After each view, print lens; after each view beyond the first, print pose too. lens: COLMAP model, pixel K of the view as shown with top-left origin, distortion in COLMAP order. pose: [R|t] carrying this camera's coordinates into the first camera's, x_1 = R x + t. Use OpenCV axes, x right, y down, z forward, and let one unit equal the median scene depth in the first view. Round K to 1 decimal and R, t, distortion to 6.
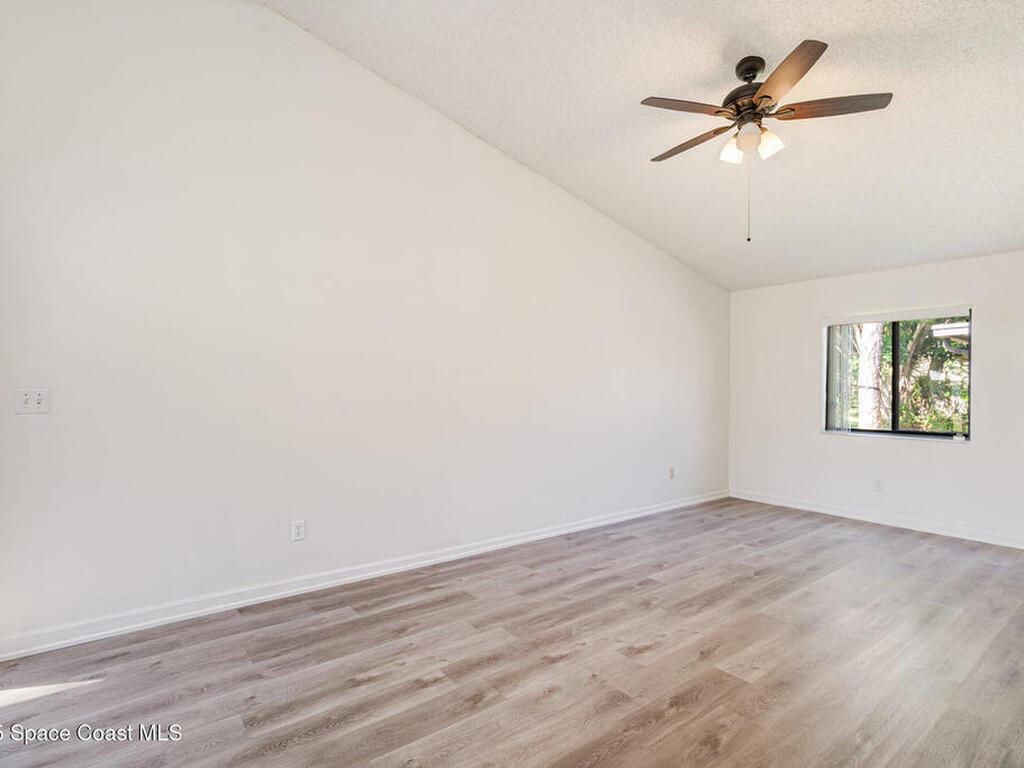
lens RADIAL K [[536.0, 0, 514.5], [0, 536.0, 383.8], [0, 0, 1]] dist [-0.003761, 0.000340]
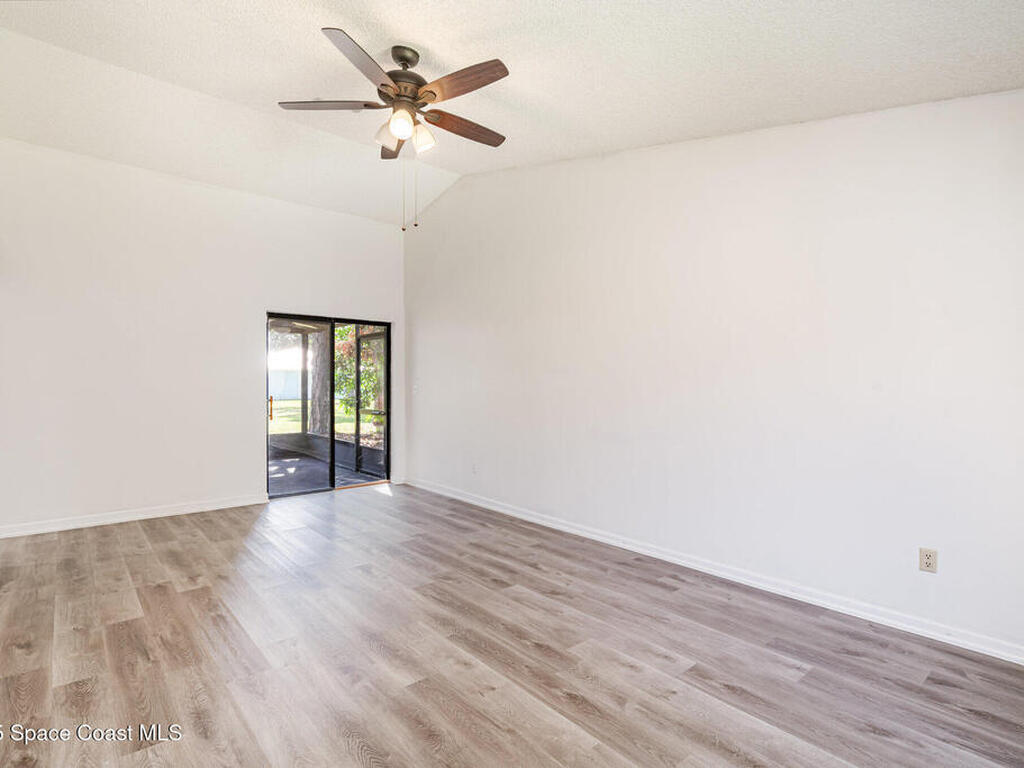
lens RADIAL K [[536.0, 0, 514.5], [0, 536.0, 383.8], [0, 0, 1]] dist [-0.003761, 0.000340]
pose [[0.030585, -0.006865, -0.999509, 1.133760], [0.004572, 0.999967, -0.006729, 0.017222], [0.999522, -0.004364, 0.030616, 0.929790]]
